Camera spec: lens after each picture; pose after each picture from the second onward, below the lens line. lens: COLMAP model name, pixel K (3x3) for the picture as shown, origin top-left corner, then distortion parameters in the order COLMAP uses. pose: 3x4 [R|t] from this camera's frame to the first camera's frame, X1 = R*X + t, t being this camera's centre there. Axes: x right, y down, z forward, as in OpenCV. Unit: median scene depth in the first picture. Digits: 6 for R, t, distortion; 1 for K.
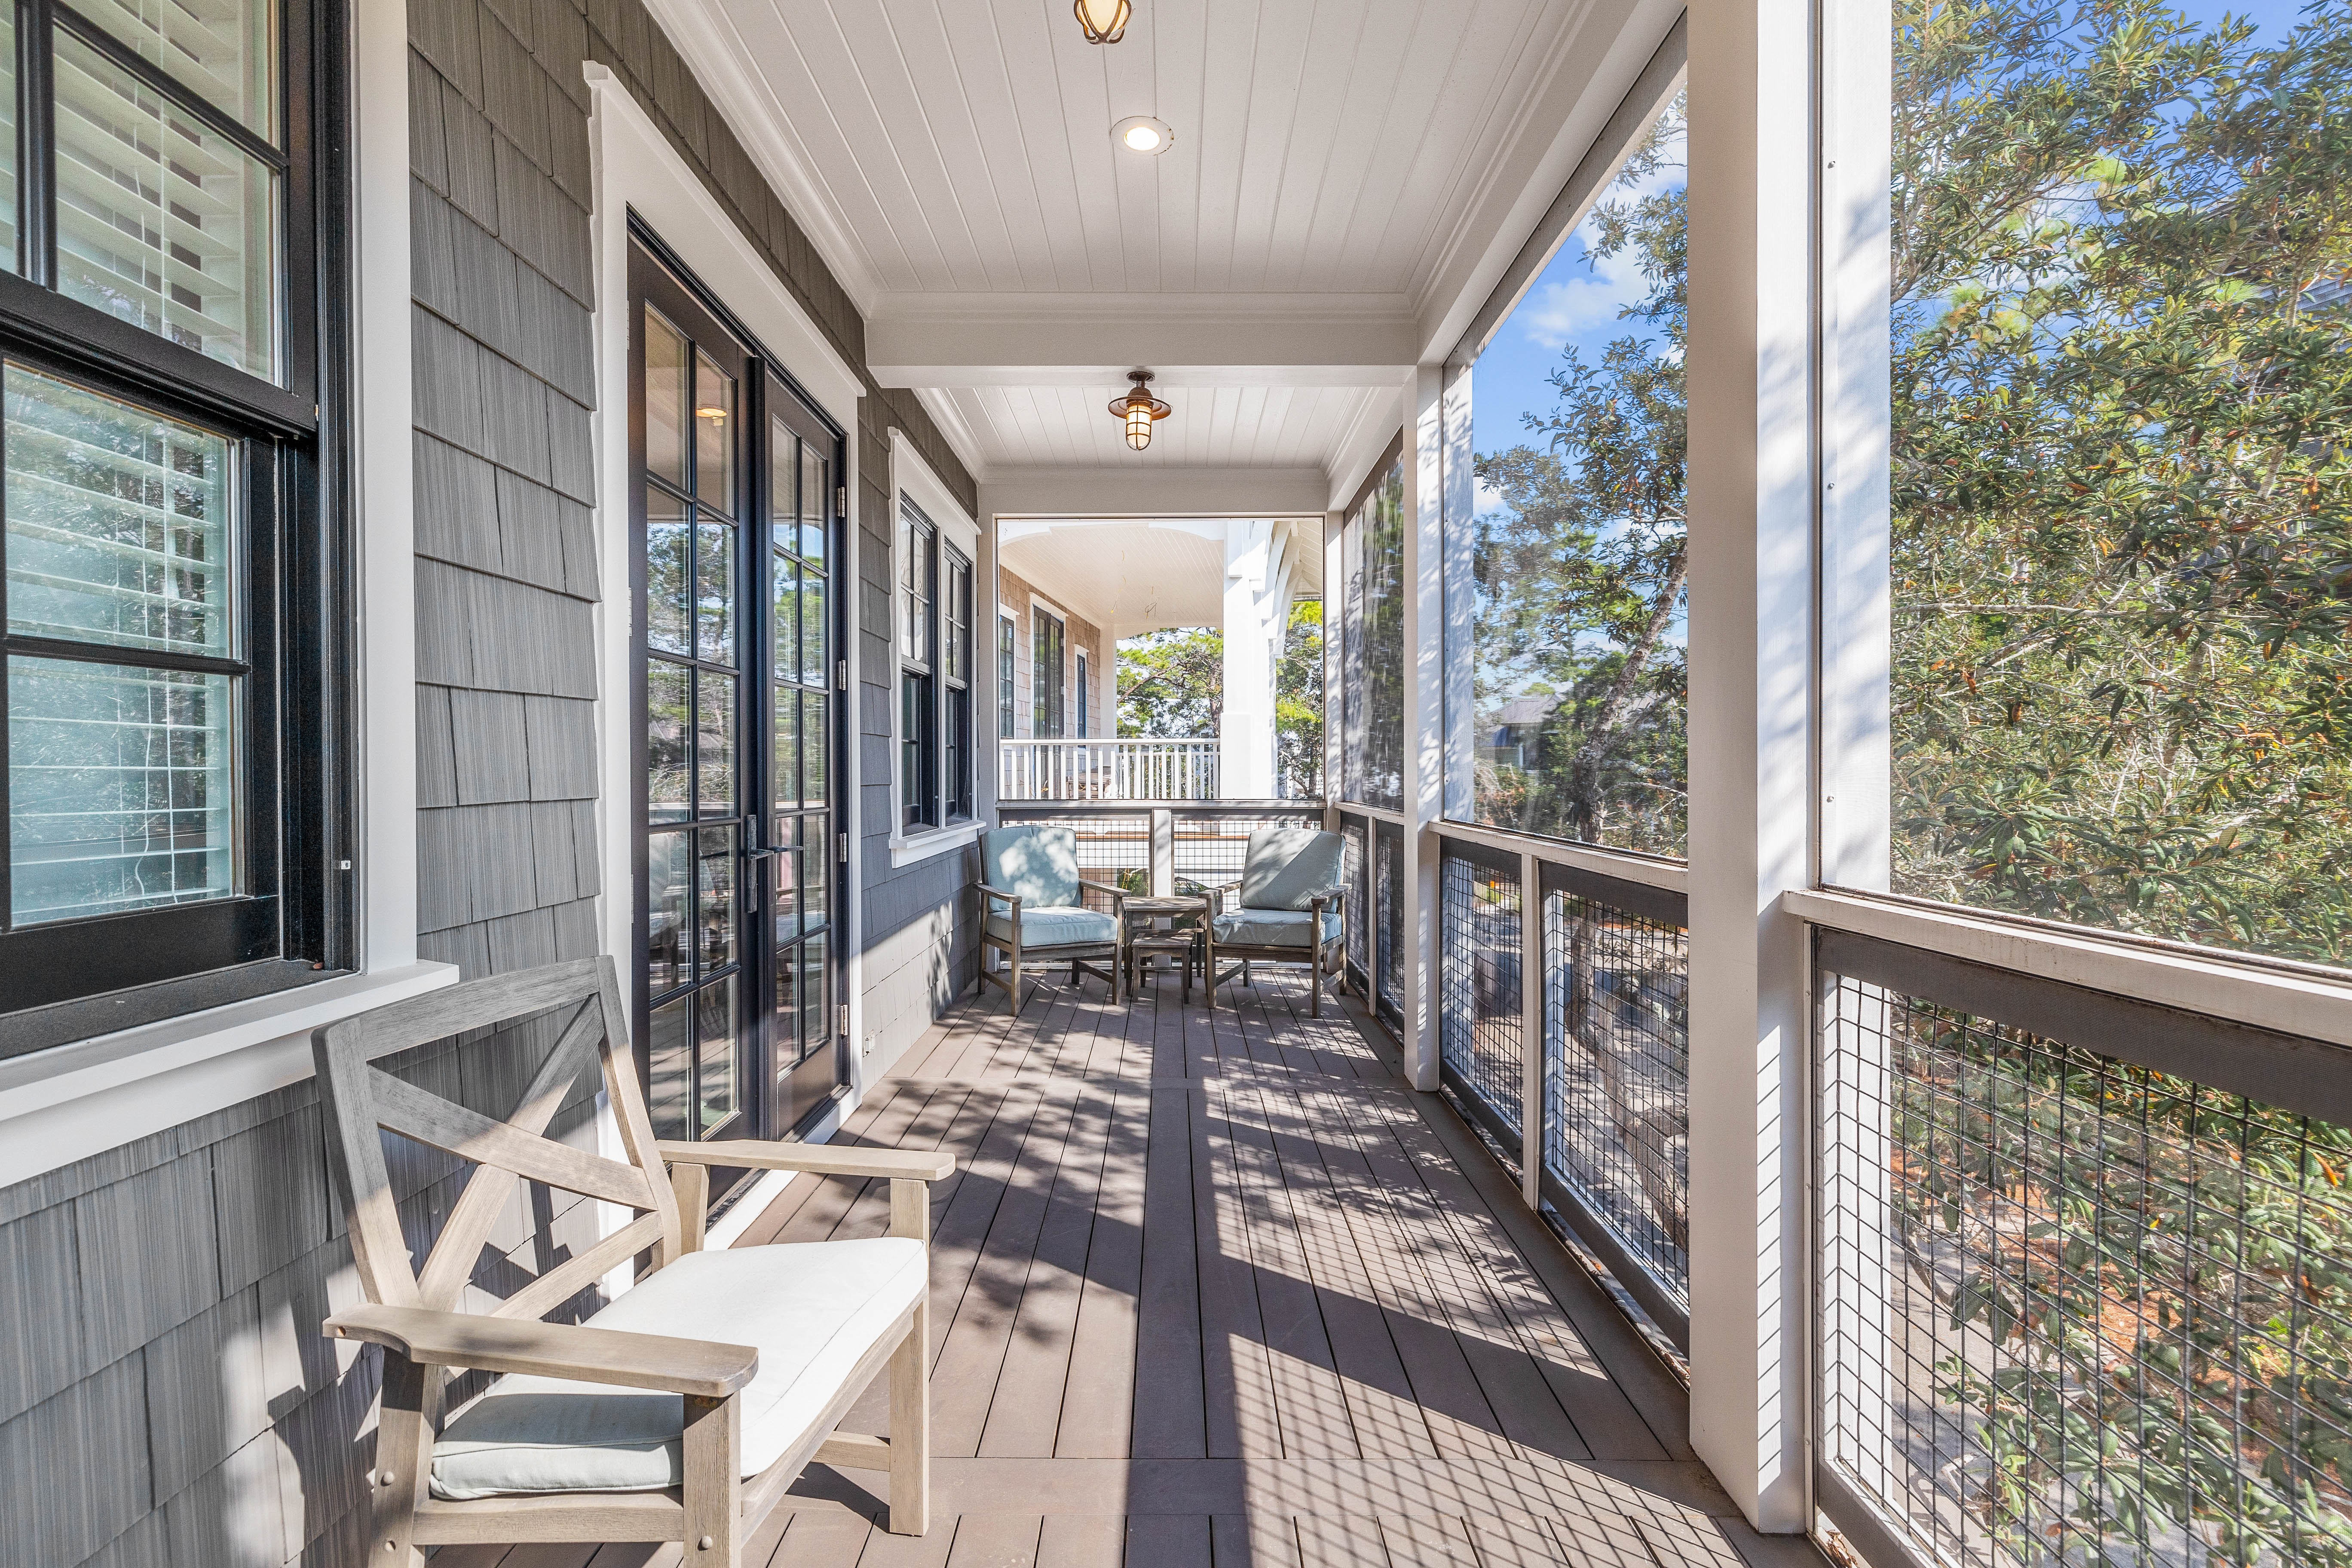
lens RADIAL K [[1007.4, 0, 1177.7], [0, 1007.4, 780.8], [0, 0, 1]] dist [0.000802, 0.002472]
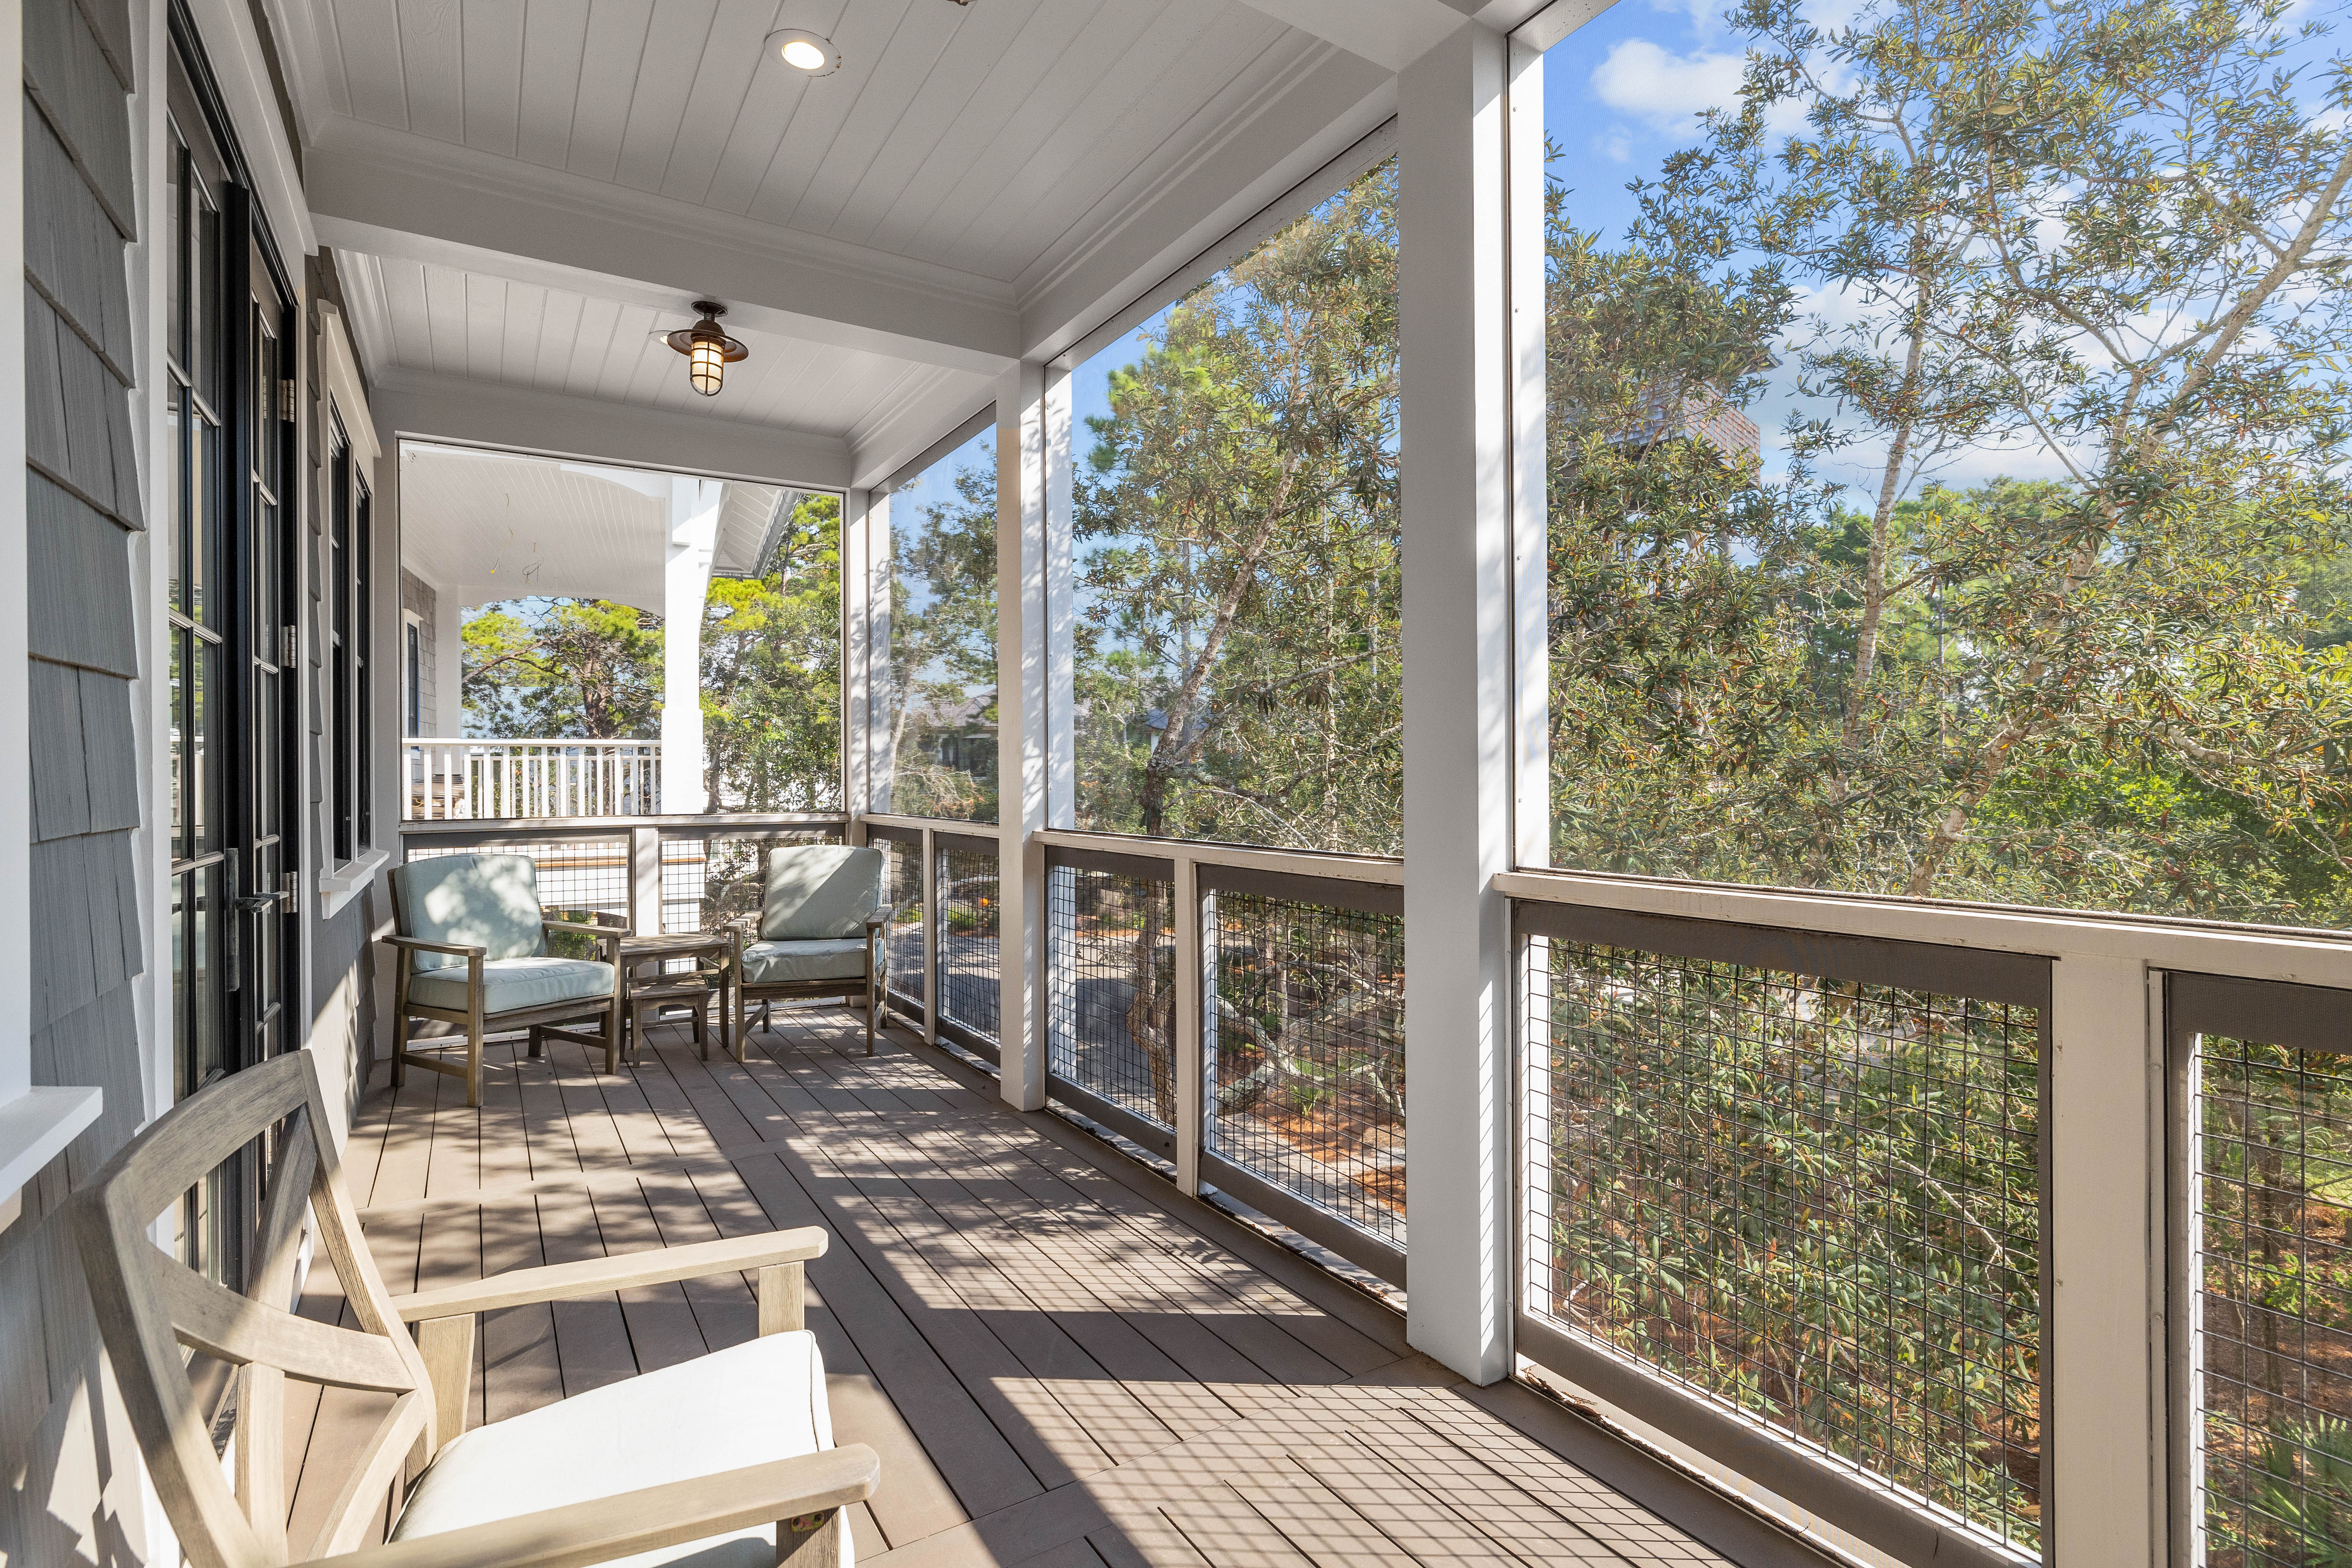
lens RADIAL K [[1118.7, 0, 1209.6], [0, 1118.7, 775.9], [0, 0, 1]] dist [-0.003660, 0.000730]
pose [[0.841101, -0.002013, 0.540875, -0.196165], [0.008494, 0.999919, -0.009488, -0.001608], [-0.540812, 0.012575, 0.841050, 0.003059]]
